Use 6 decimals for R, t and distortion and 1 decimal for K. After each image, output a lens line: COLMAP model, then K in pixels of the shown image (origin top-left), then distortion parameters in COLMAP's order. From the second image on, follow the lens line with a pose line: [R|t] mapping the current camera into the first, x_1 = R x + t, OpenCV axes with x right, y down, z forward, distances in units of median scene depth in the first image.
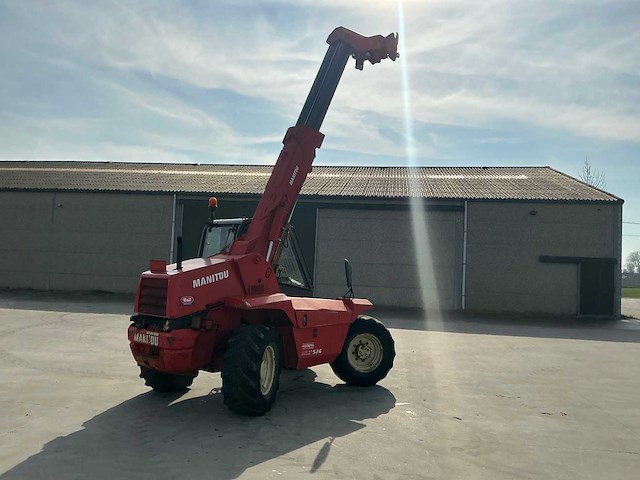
lens RADIAL K [[538.2, 0, 318.6], [0, 538.2, 241.5], [0, 0, 1]] dist [0.130484, -0.262205]
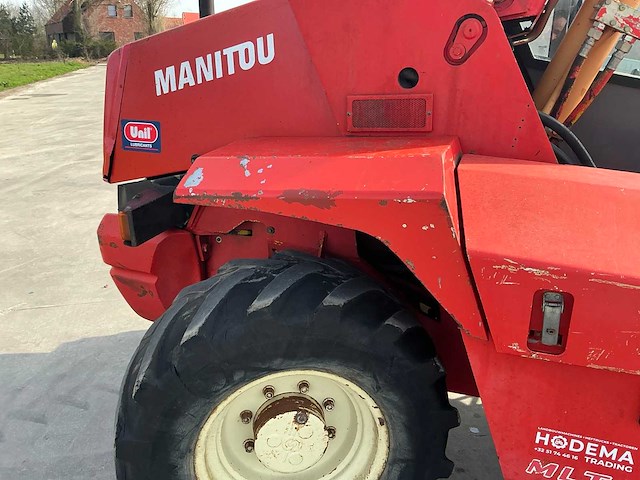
lens RADIAL K [[530.5, 0, 322.8], [0, 530.5, 237.1], [0, 0, 1]] dist [0.130951, -0.236107]
pose [[0.386176, 0.275328, -0.880377, 0.089549], [0.050799, 0.946619, 0.318327, 0.060921], [0.921025, -0.167652, 0.351575, 0.859409]]
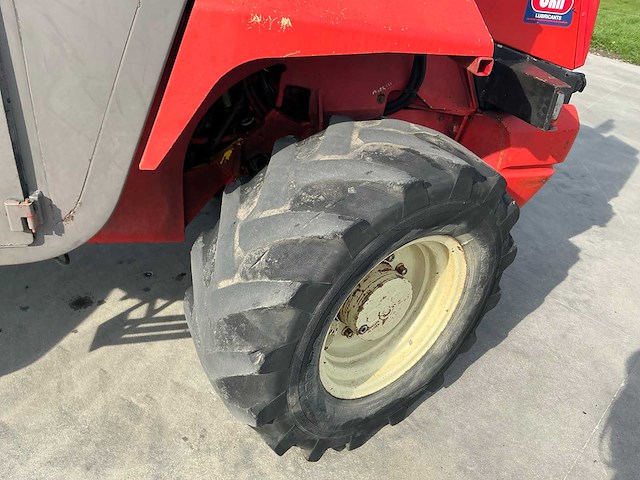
lens RADIAL K [[533.3, 0, 320.0], [0, 533.3, 240.0], [0, 0, 1]] dist [0.128024, -0.260457]
pose [[-0.810038, -0.422325, 0.406792, -0.355879], [-0.166894, 0.831096, 0.530496, 0.073771], [-0.562125, 0.361831, -0.743703, 1.230721]]
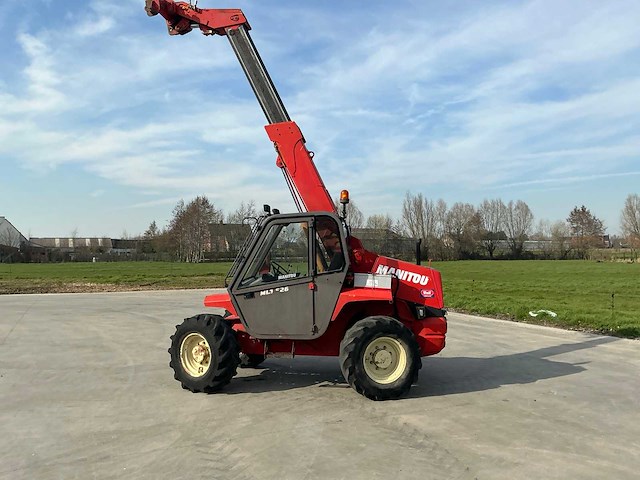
lens RADIAL K [[534.4, 0, 321.3], [0, 534.4, 240.9], [0, 0, 1]] dist [0.116108, -0.206837]
pose [[-0.545085, -0.018602, 0.838174, -1.034661], [-0.055256, 0.998377, -0.013777, 0.023101], [-0.836558, -0.053824, -0.545228, 1.680630]]
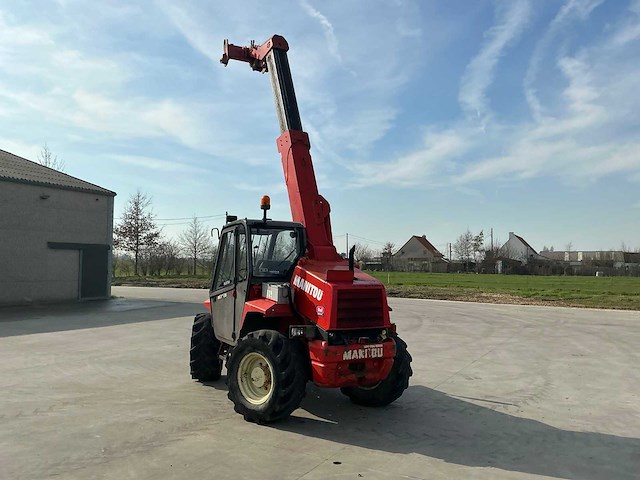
lens RADIAL K [[533.3, 0, 320.0], [0, 533.3, 240.0], [0, 0, 1]] dist [0.128024, -0.260457]
pose [[0.349564, 0.007555, 0.936882, -1.082955], [-0.043721, 0.999010, 0.008257, -0.020759], [-0.935892, -0.043848, 0.349548, 0.669200]]
